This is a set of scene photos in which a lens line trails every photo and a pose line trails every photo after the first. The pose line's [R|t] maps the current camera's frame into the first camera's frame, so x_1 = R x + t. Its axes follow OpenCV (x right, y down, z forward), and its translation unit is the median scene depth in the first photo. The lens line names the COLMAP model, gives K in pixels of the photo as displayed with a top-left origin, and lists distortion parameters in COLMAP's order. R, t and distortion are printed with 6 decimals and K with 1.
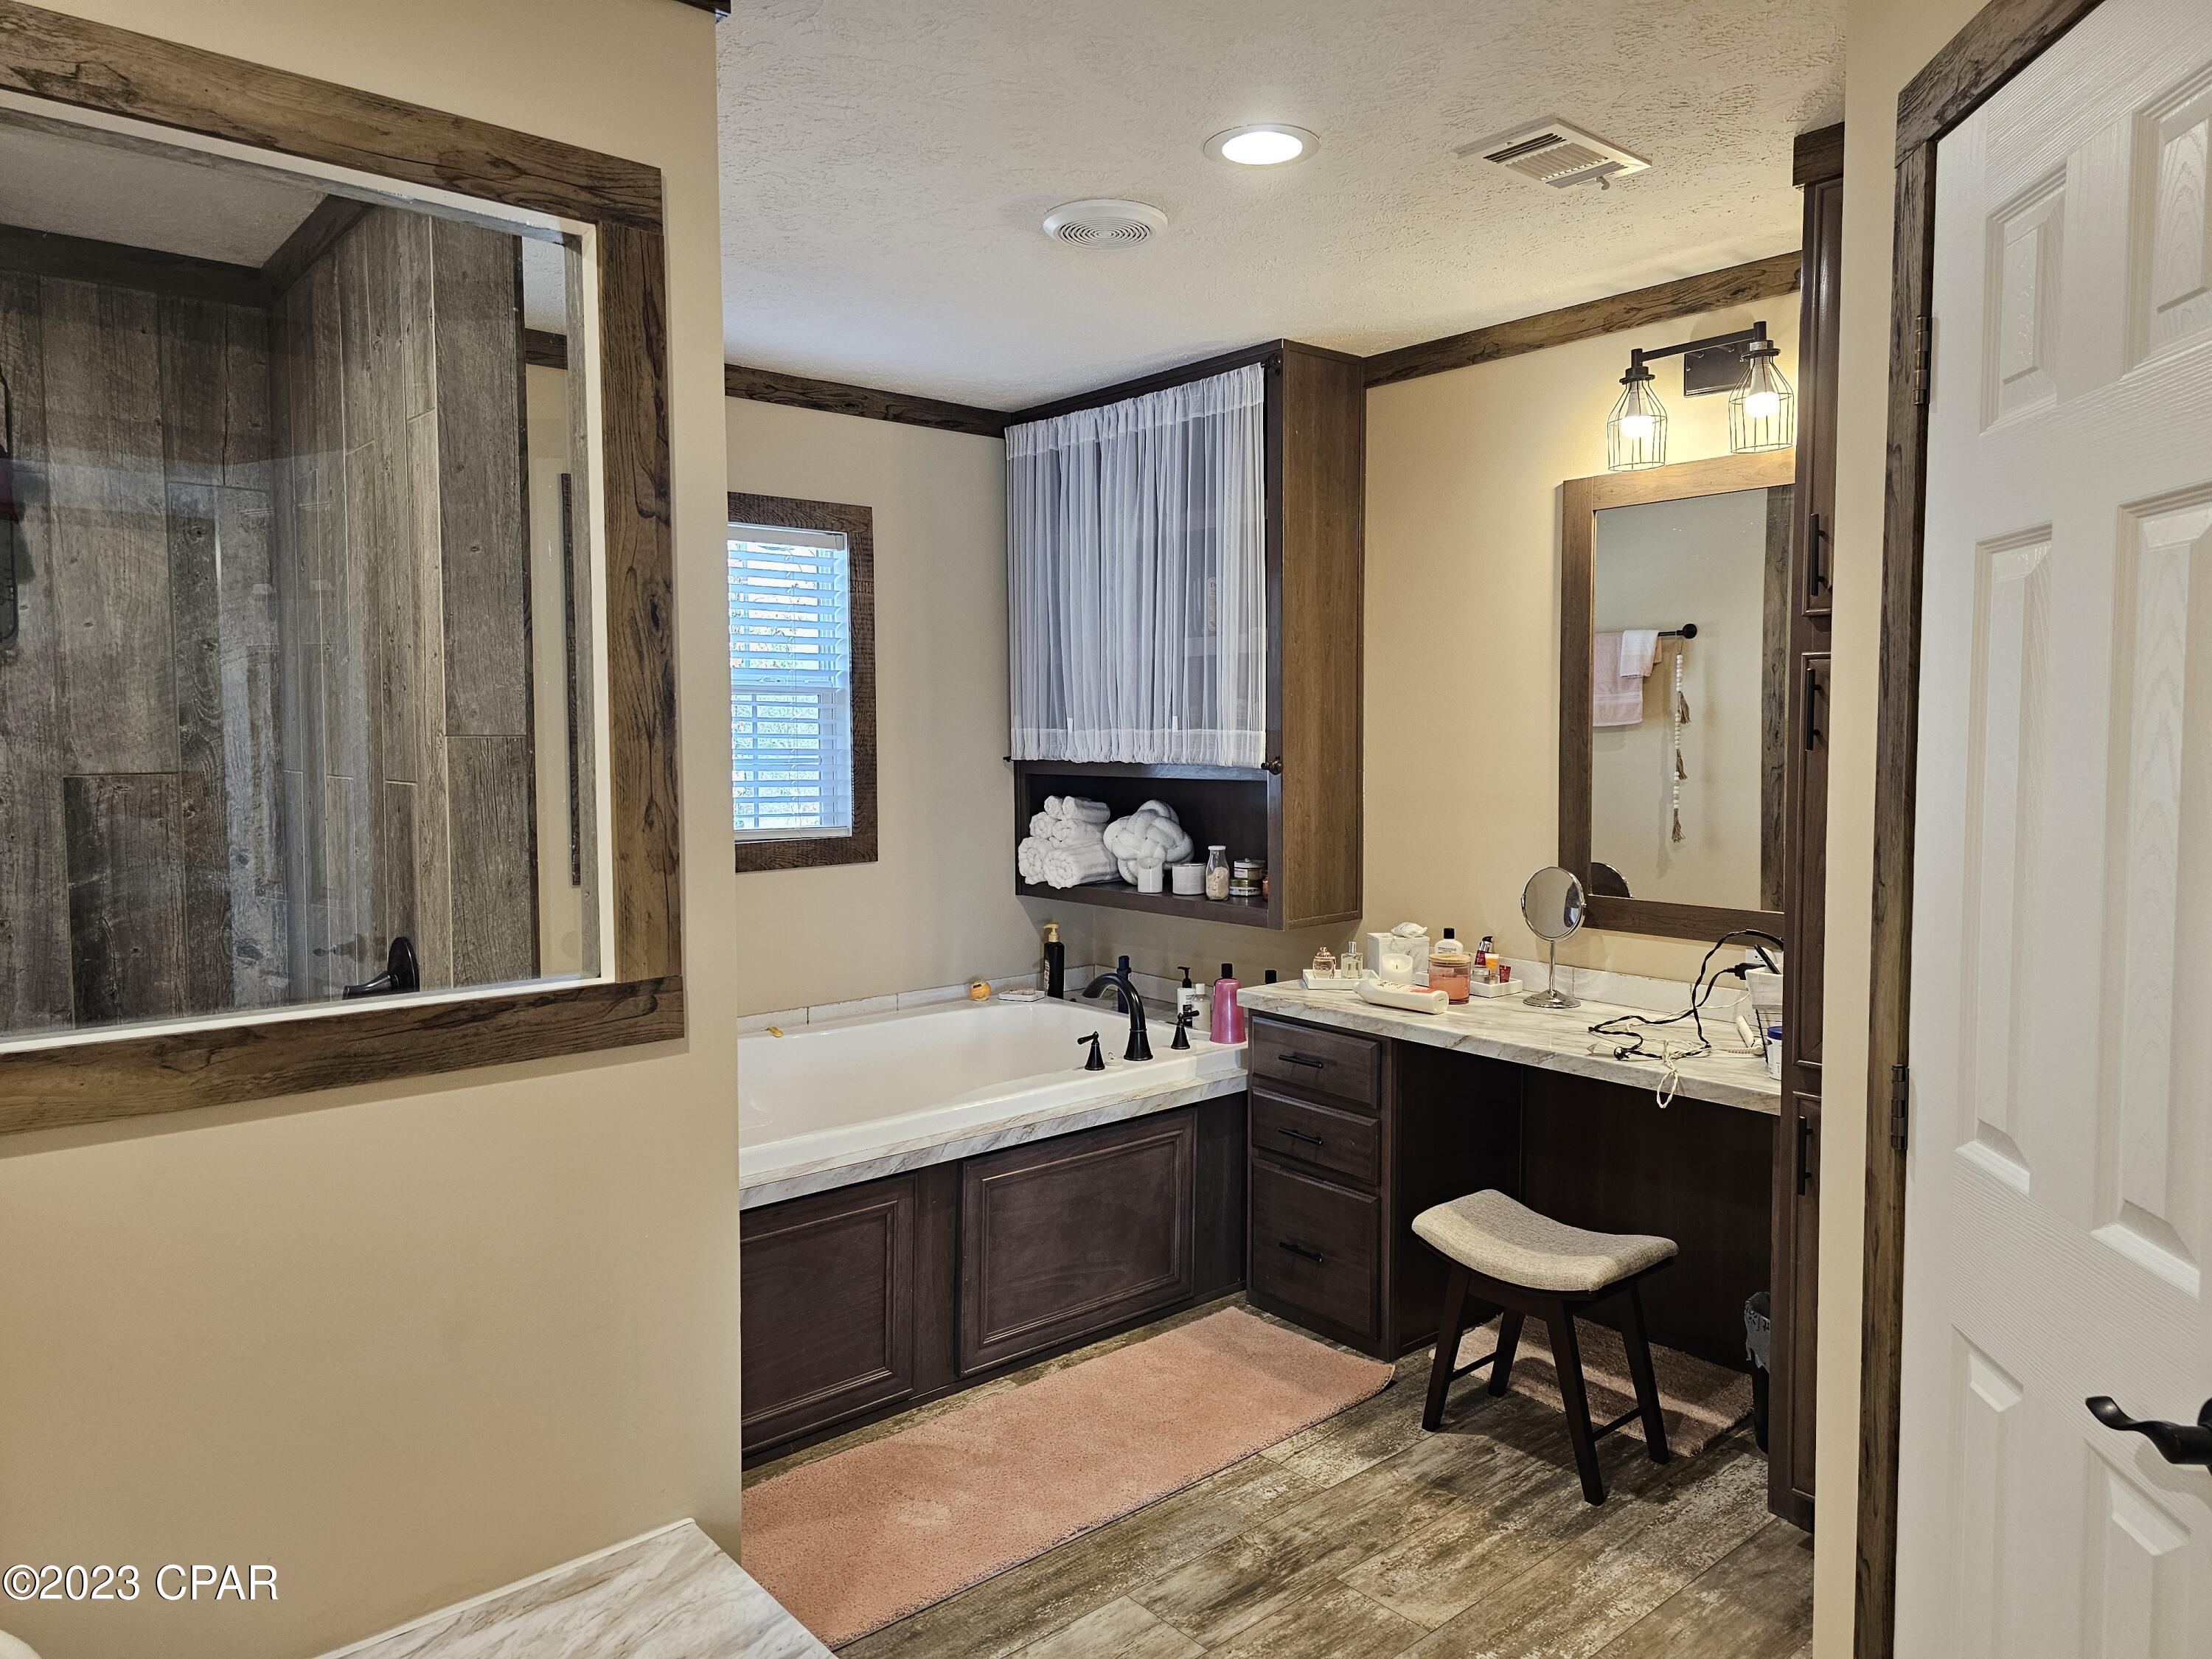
lens RADIAL K [[1463.8, 0, 1127.3], [0, 1463.8, 820.1], [0, 0, 1]] dist [0.060375, -0.051442]
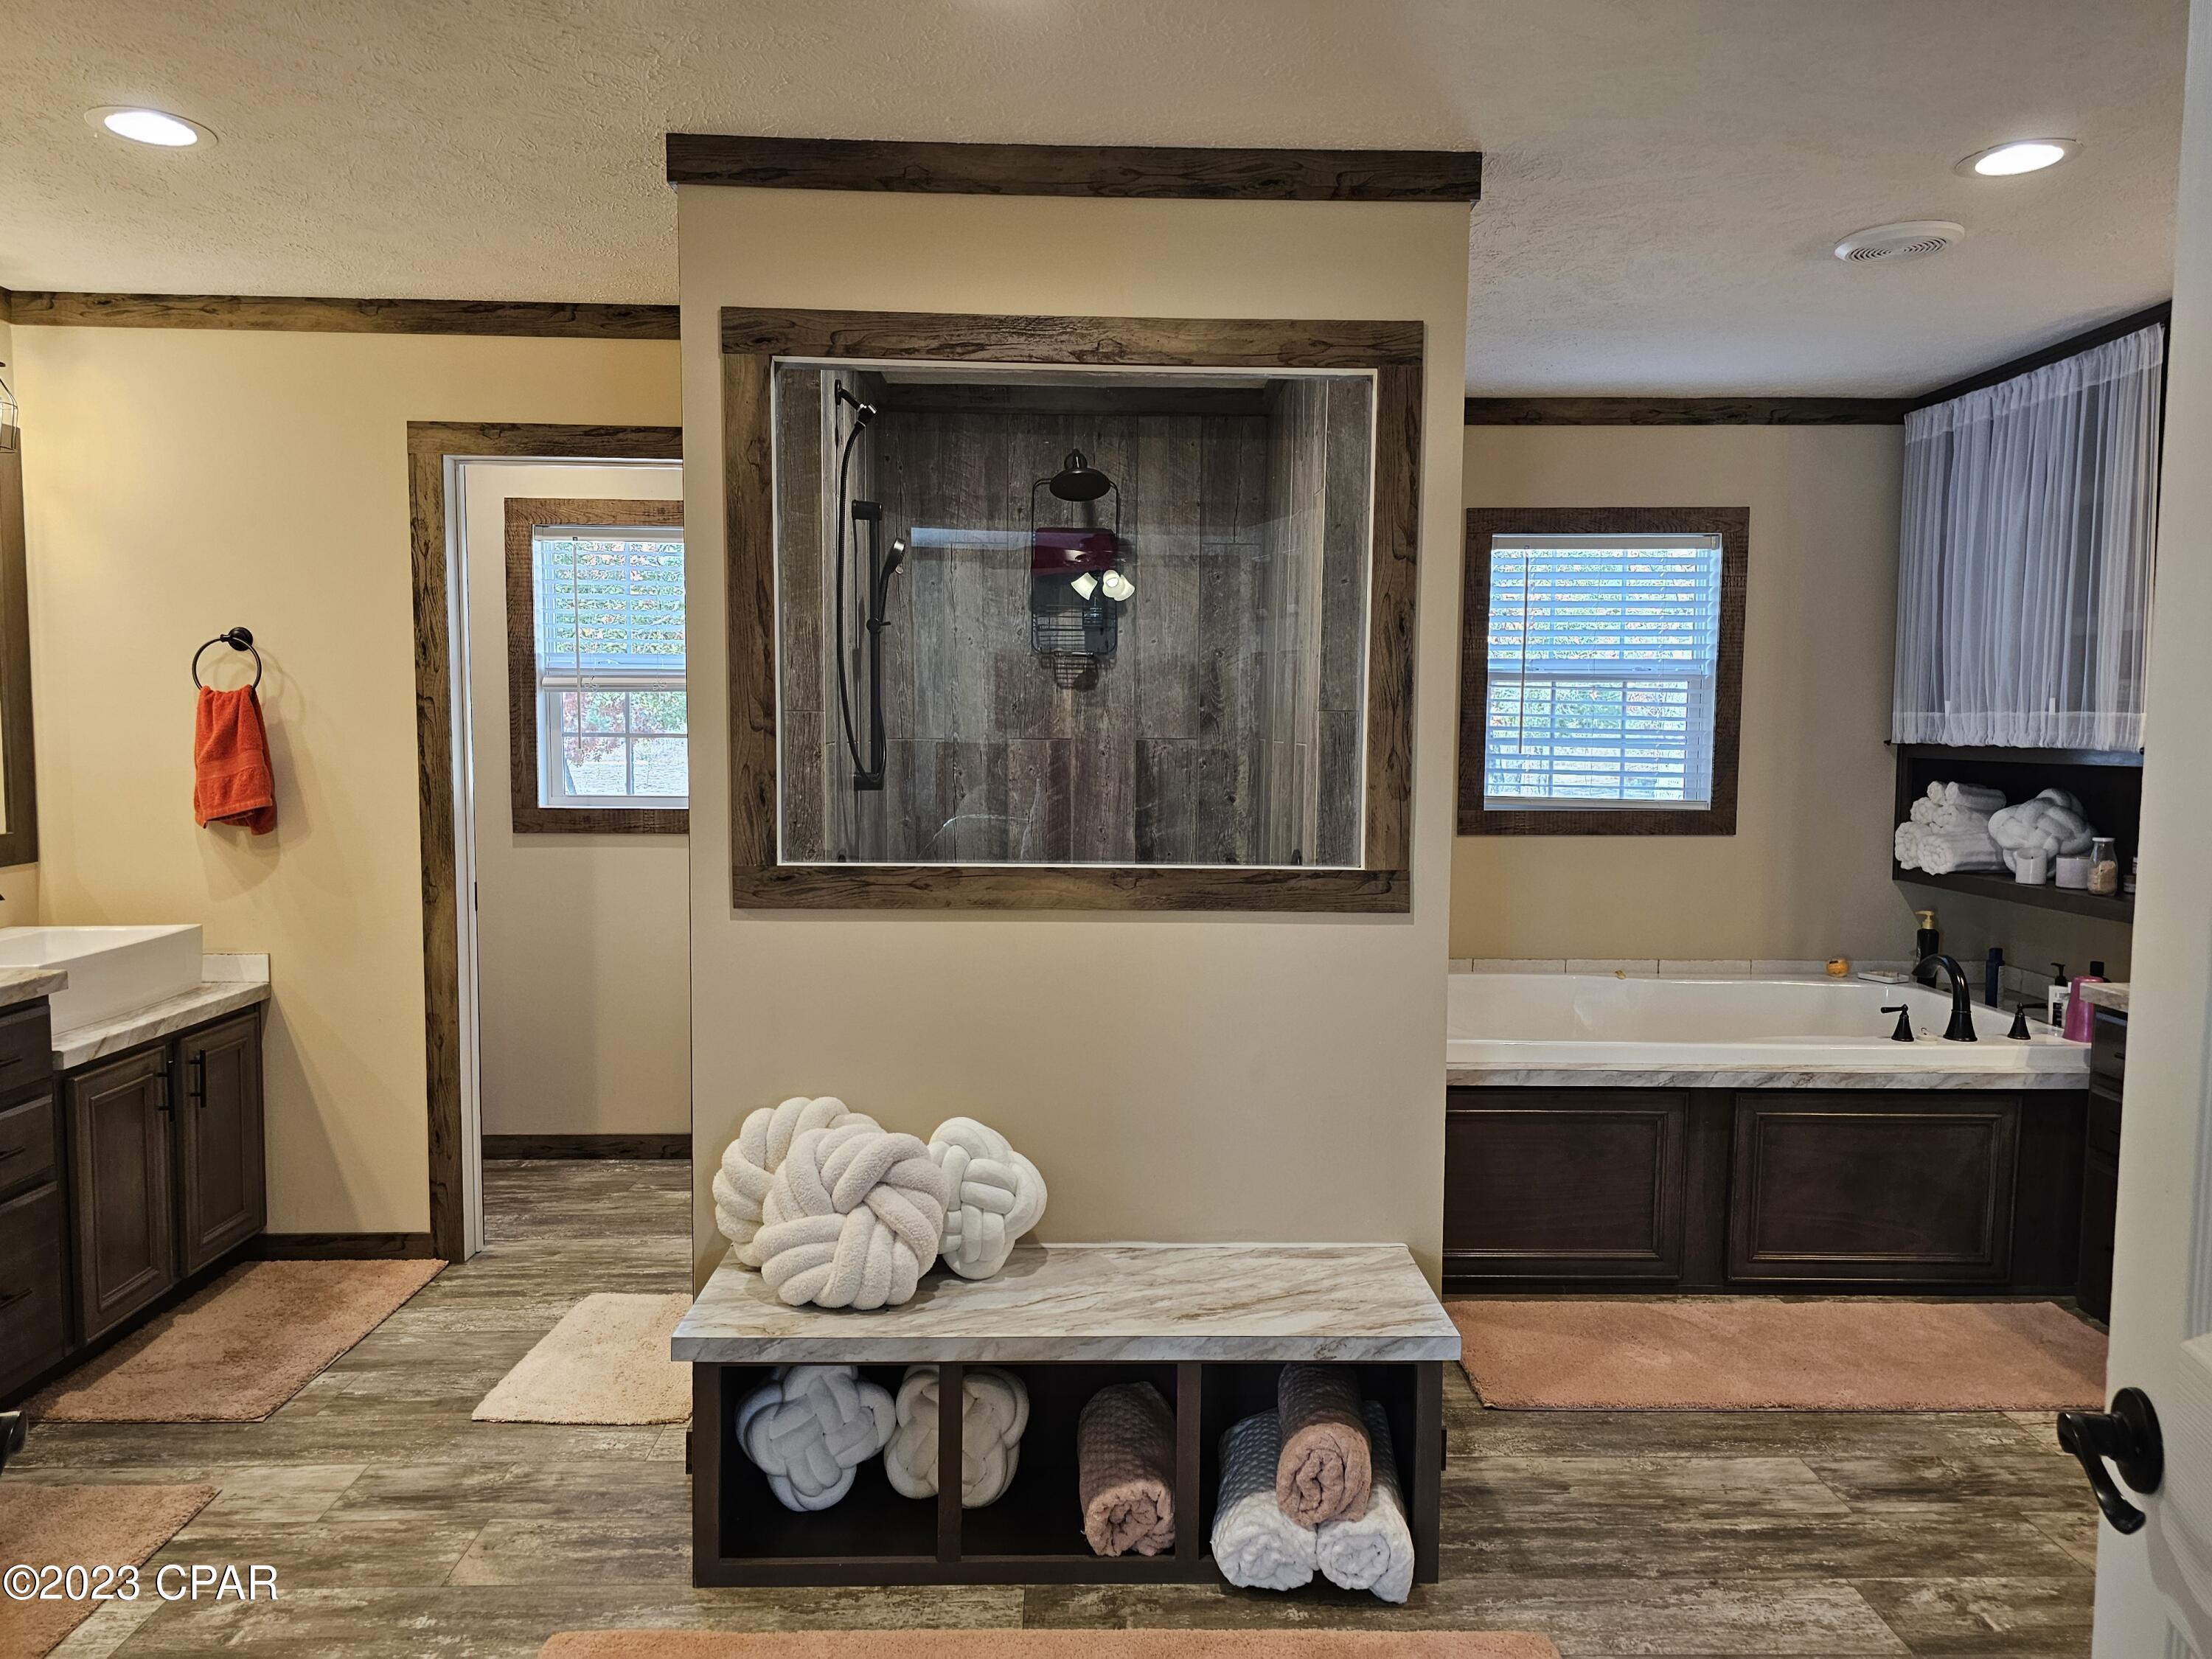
lens RADIAL K [[1463.8, 0, 1124.3], [0, 1463.8, 836.9], [0, 0, 1]] dist [0.060375, -0.051442]
pose [[0.774812, 0.057691, -0.629554, 0.234227], [-0.048369, 0.998318, 0.031955, 0.023111], [0.630338, 0.005692, 0.776300, -0.185688]]
